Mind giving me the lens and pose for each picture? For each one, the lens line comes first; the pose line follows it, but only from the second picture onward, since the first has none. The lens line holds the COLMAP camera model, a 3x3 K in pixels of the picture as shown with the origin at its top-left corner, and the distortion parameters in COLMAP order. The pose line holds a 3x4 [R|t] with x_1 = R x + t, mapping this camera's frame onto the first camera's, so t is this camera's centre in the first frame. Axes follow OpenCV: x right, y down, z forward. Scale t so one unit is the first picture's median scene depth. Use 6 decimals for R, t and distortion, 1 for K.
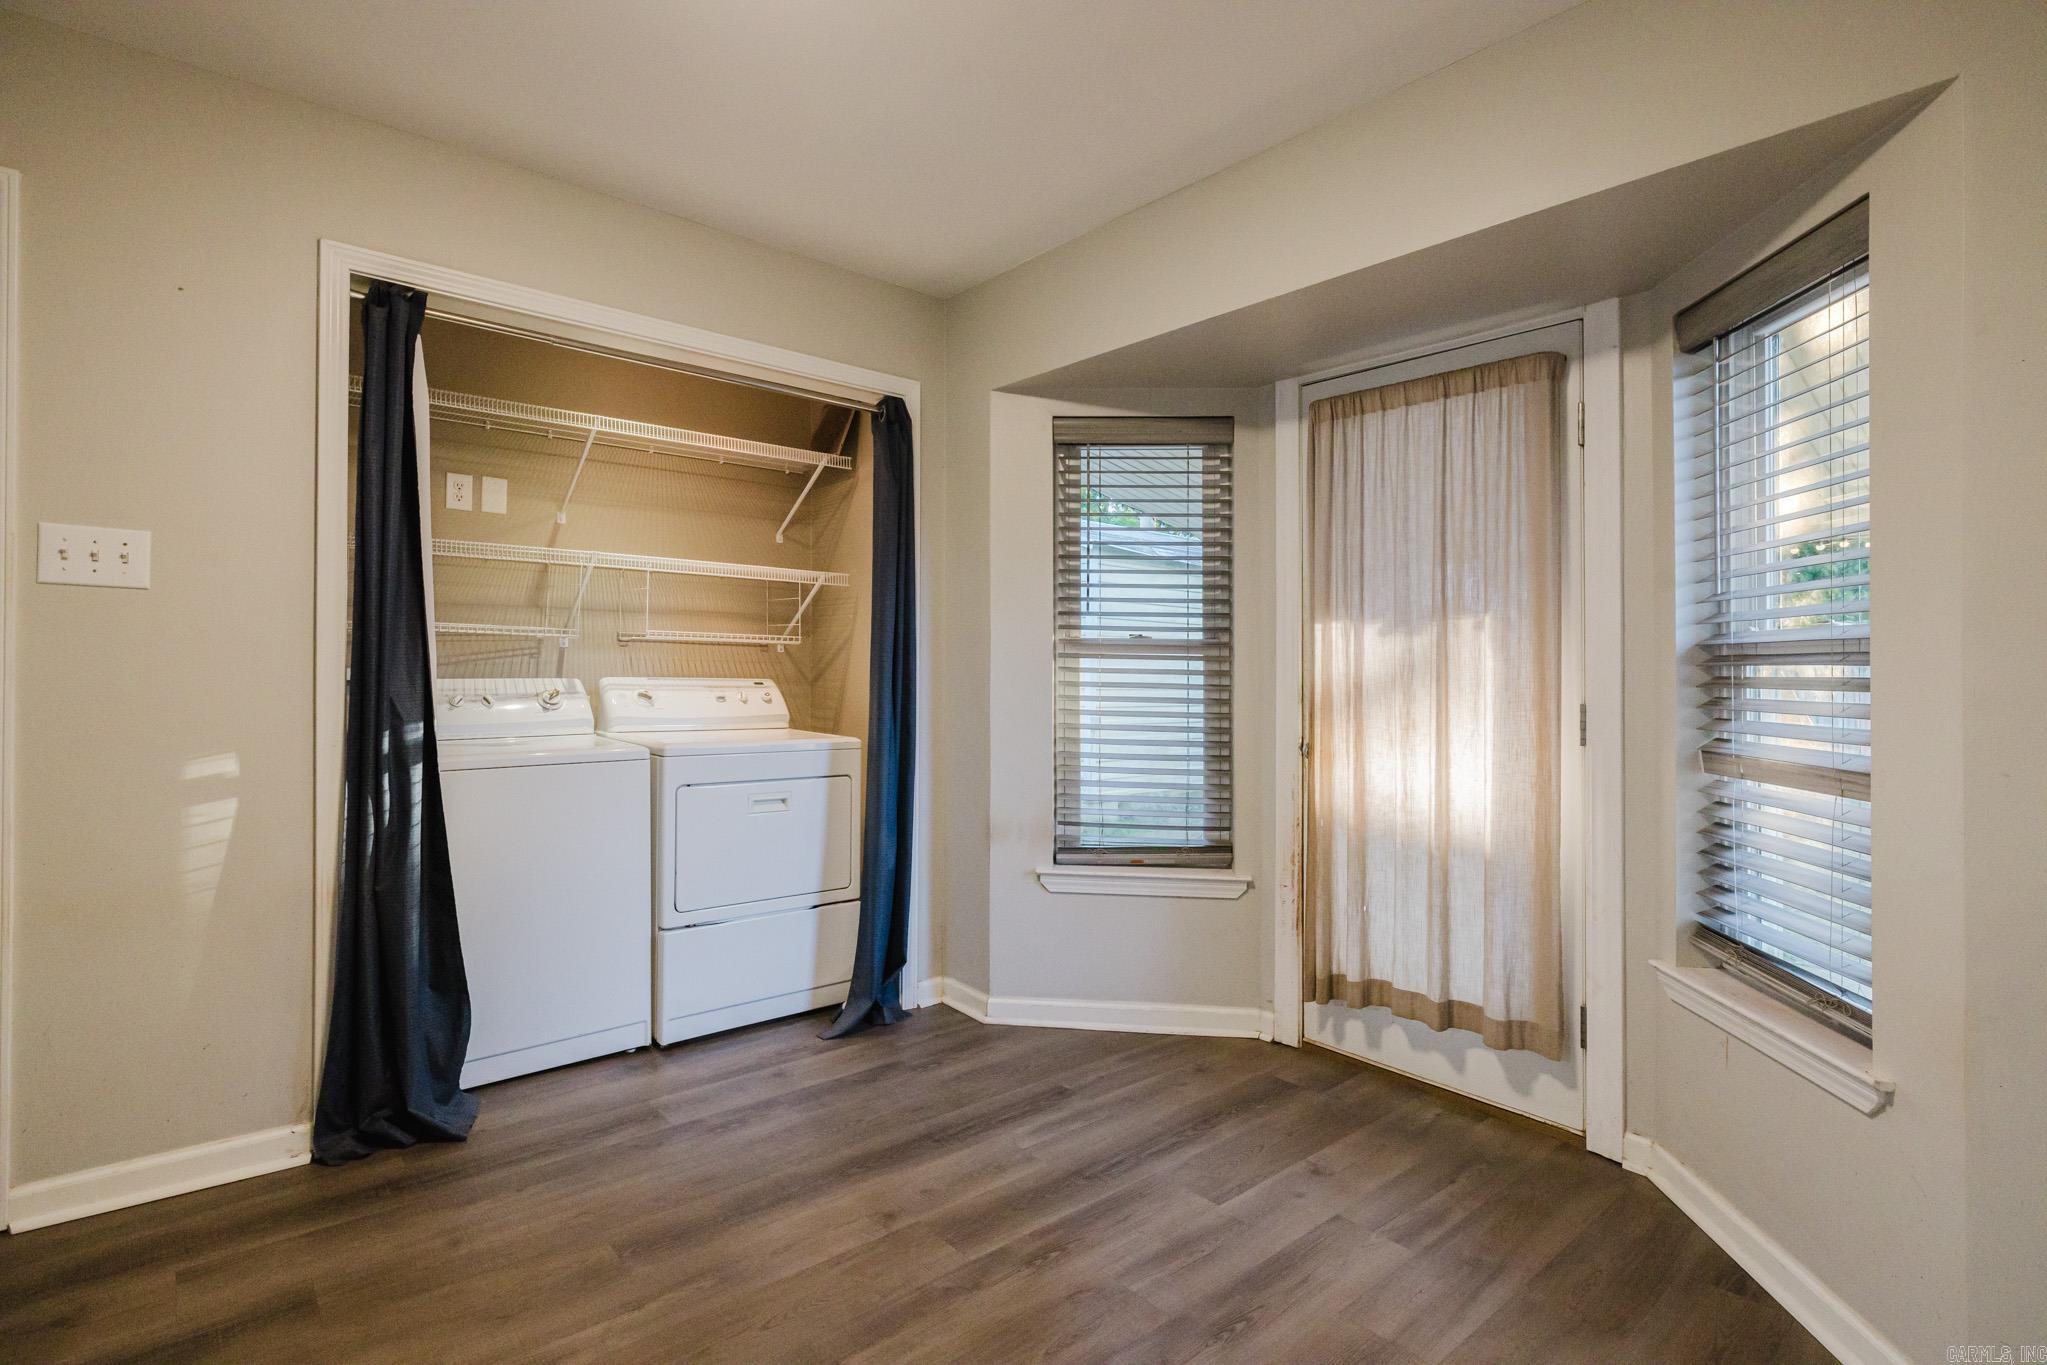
lens RADIAL K [[992.7, 0, 1021.9], [0, 992.7, 674.5], [0, 0, 1]] dist [0.000574, 0.000756]
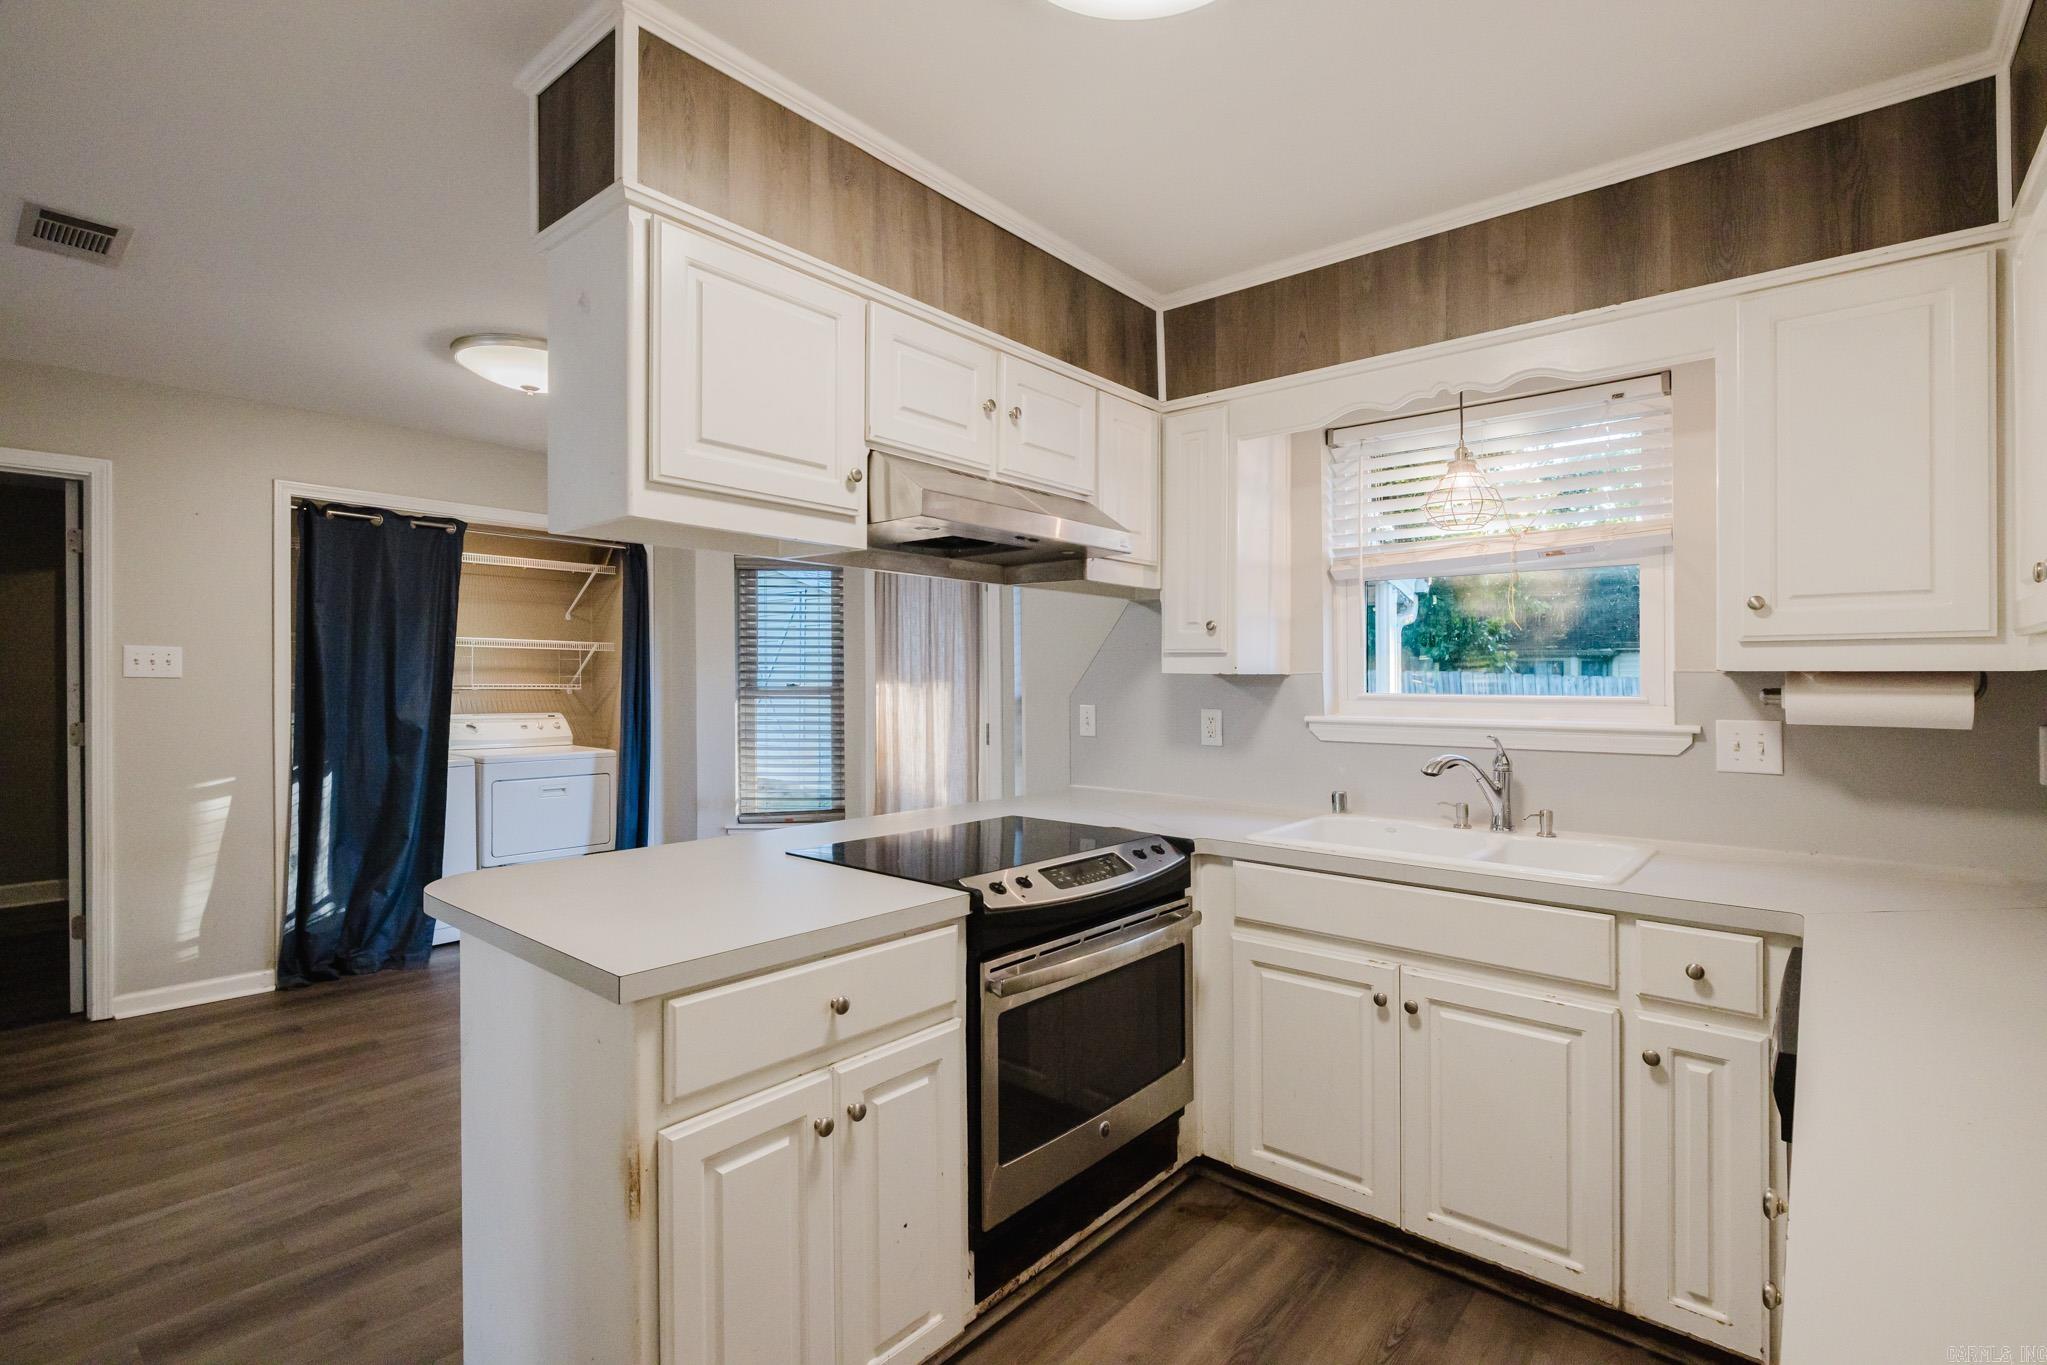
lens RADIAL K [[992.7, 0, 1039.4], [0, 992.7, 687.1], [0, 0, 1]] dist [0.000574, 0.000756]
pose [[0.988261, -0.013295, 0.152196, 0.308994], [0.012912, 0.999910, 0.003505, -0.039674], [-0.152229, -0.001499, 0.988344, -0.788874]]
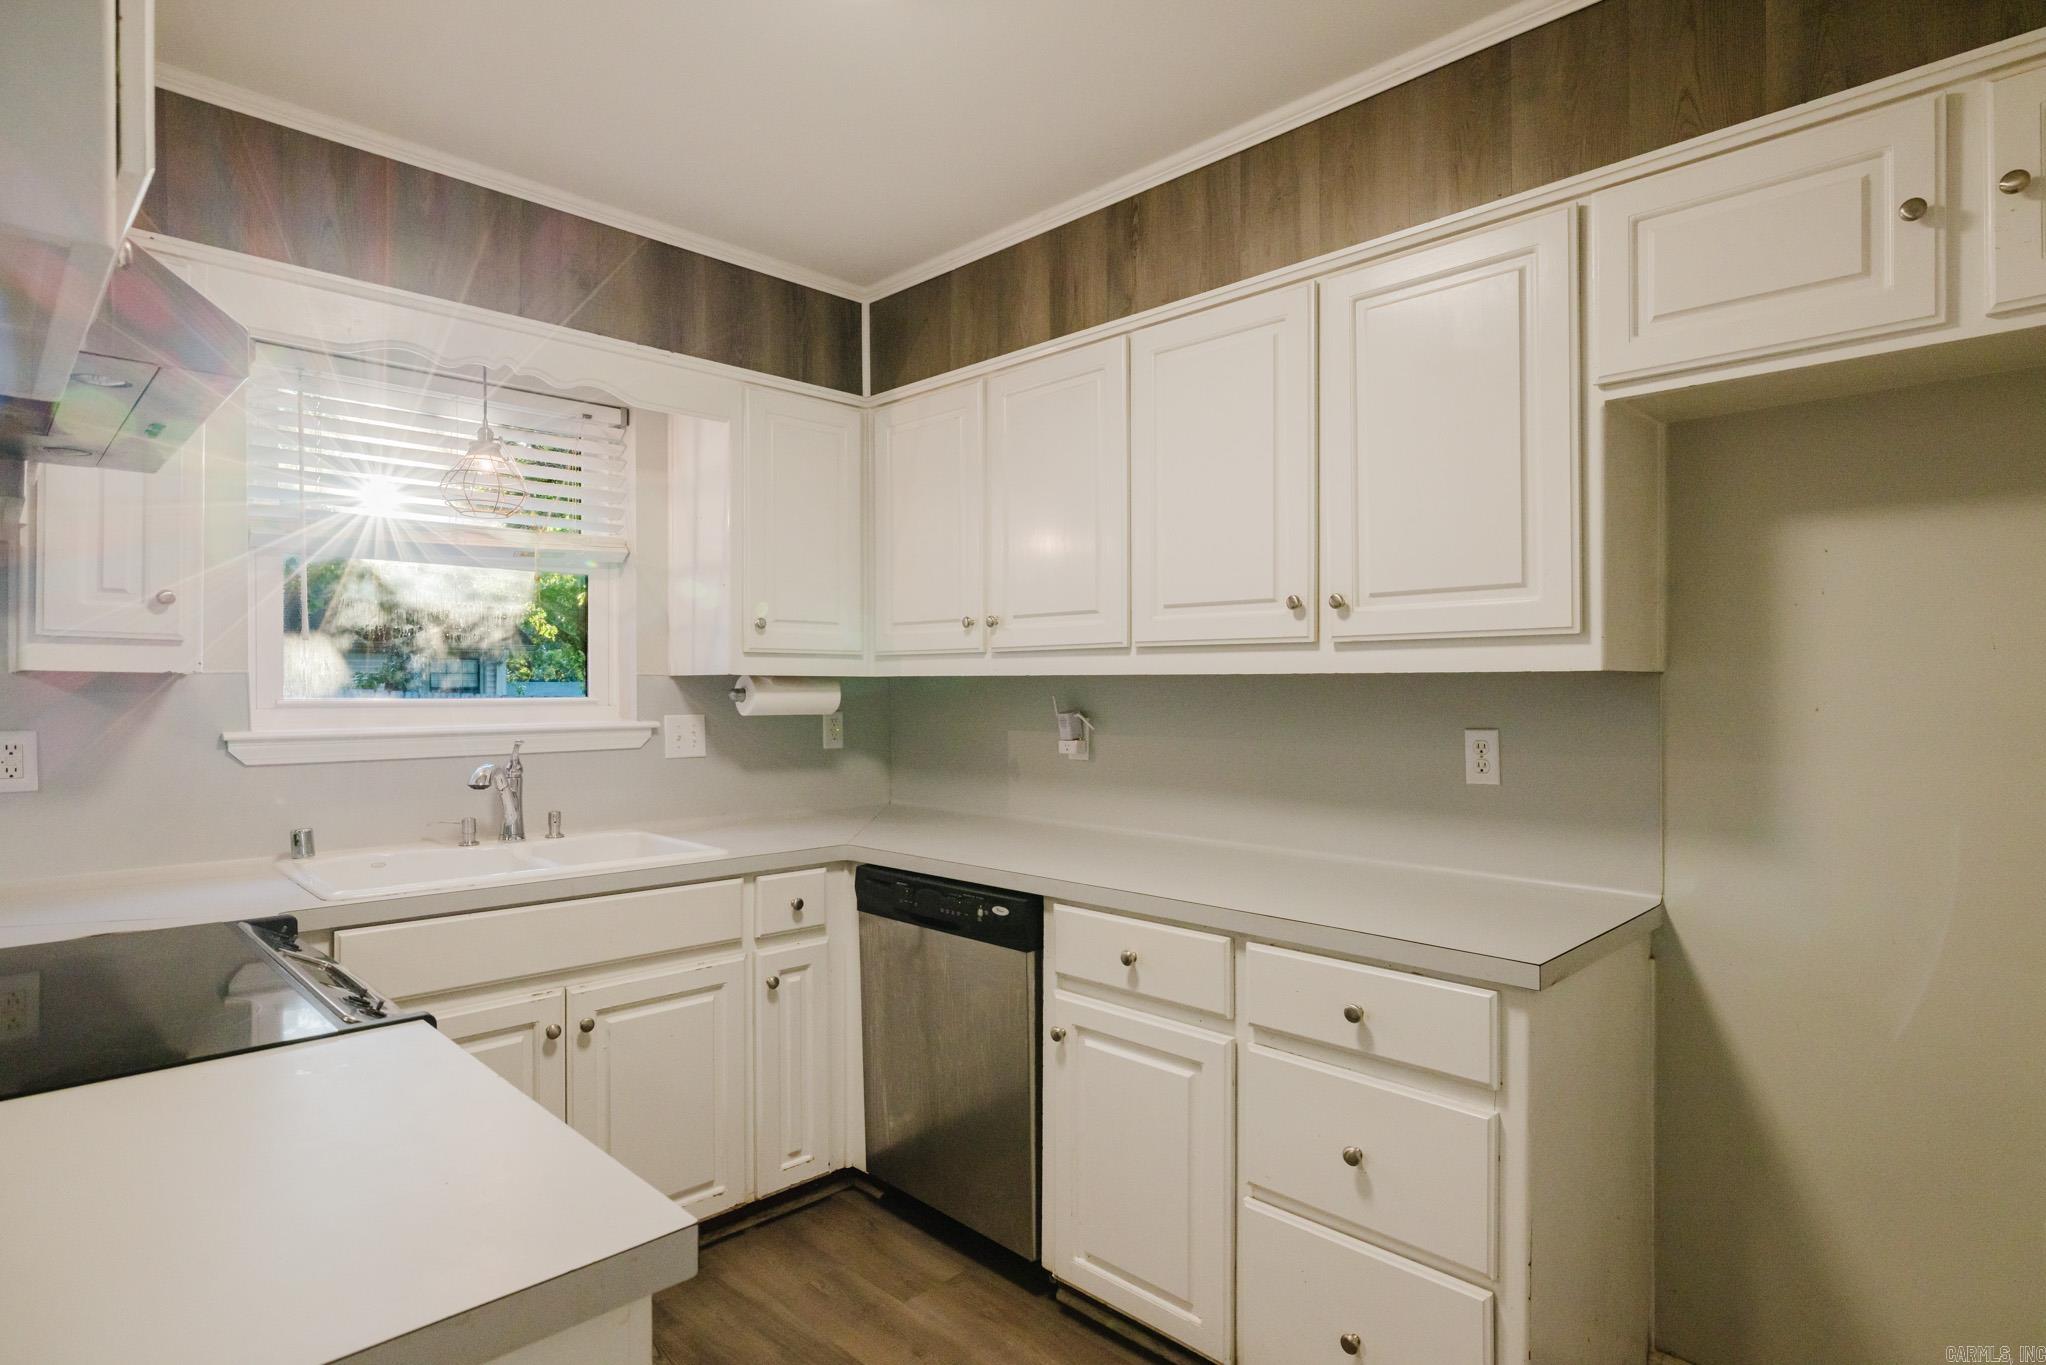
lens RADIAL K [[1083.6, 0, 1028.3], [0, 1083.6, 697.3], [0, 0, 1]] dist [-0.001805, -0.000519]
pose [[-0.077423, -0.024161, 0.996706, -0.113573], [0.006490, 0.999673, 0.024737, -0.044747], [-0.996977, 0.008384, -0.077241, -0.330648]]
